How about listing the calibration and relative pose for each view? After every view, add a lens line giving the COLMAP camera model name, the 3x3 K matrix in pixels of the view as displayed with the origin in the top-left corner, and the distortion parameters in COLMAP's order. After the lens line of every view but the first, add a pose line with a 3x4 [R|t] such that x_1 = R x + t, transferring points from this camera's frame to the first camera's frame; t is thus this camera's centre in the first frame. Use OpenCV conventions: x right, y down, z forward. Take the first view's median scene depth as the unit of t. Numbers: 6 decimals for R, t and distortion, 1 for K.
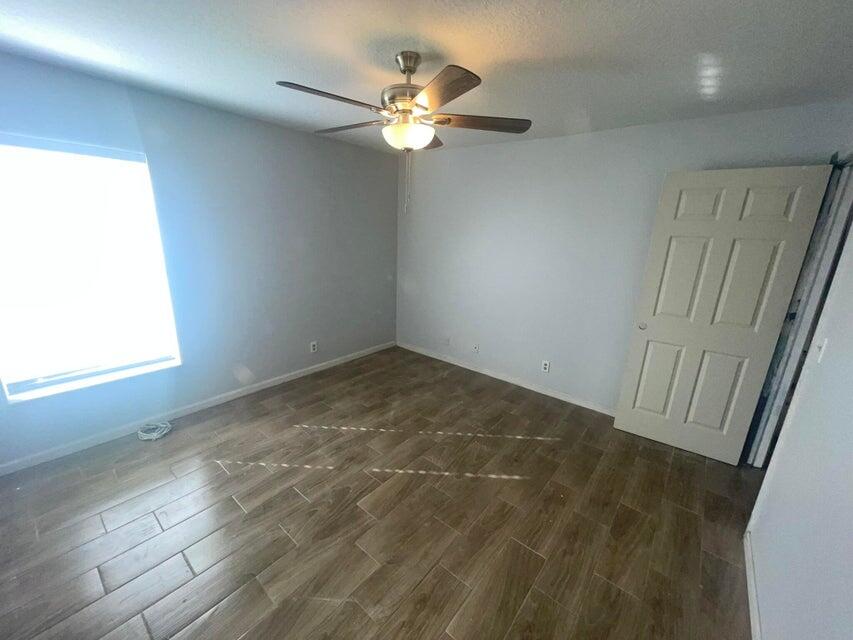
lens RADIAL K [[343.6, 0, 425.5], [0, 343.6, 322.9], [0, 0, 1]] dist [0.000675, 0.000568]
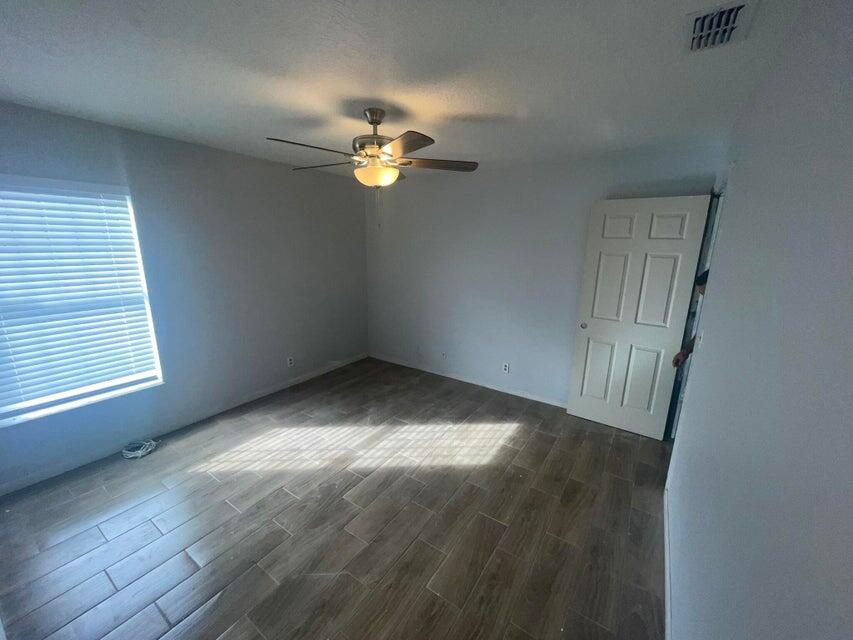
lens RADIAL K [[343.6, 0, 425.5], [0, 343.6, 322.9], [0, 0, 1]] dist [0.000675, 0.000568]
pose [[0.994950, -0.041523, 0.091384, -0.012069], [0.044576, 0.998505, -0.031629, 0.009535], [-0.089934, 0.035542, 0.995313, -0.177335]]
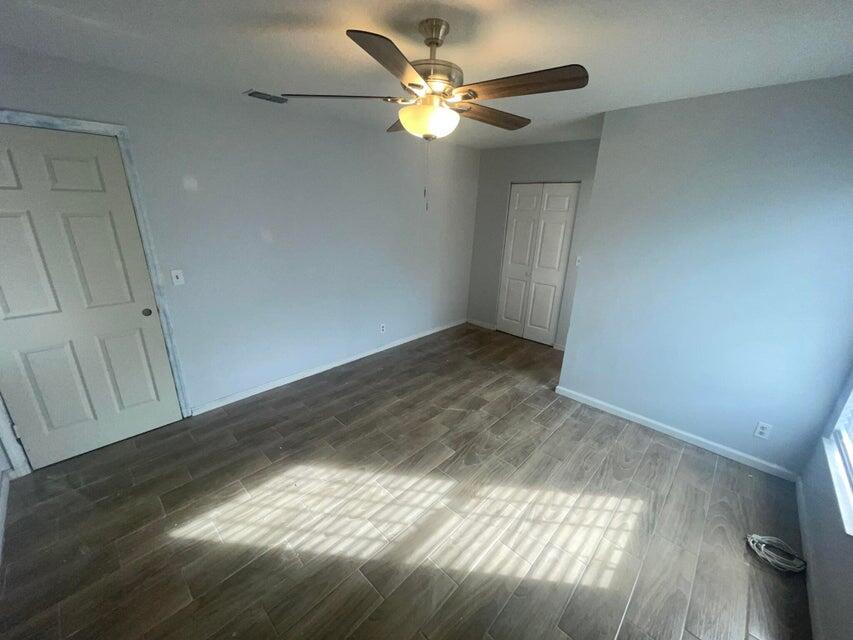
lens RADIAL K [[343.6, 0, 425.5], [0, 343.6, 322.9], [0, 0, 1]] dist [0.000675, 0.000568]
pose [[-0.995567, -0.082883, 0.044471, -0.125379], [-0.043919, 0.827709, 0.559437, -0.607874], [-0.083177, 0.555003, -0.827679, 2.002392]]
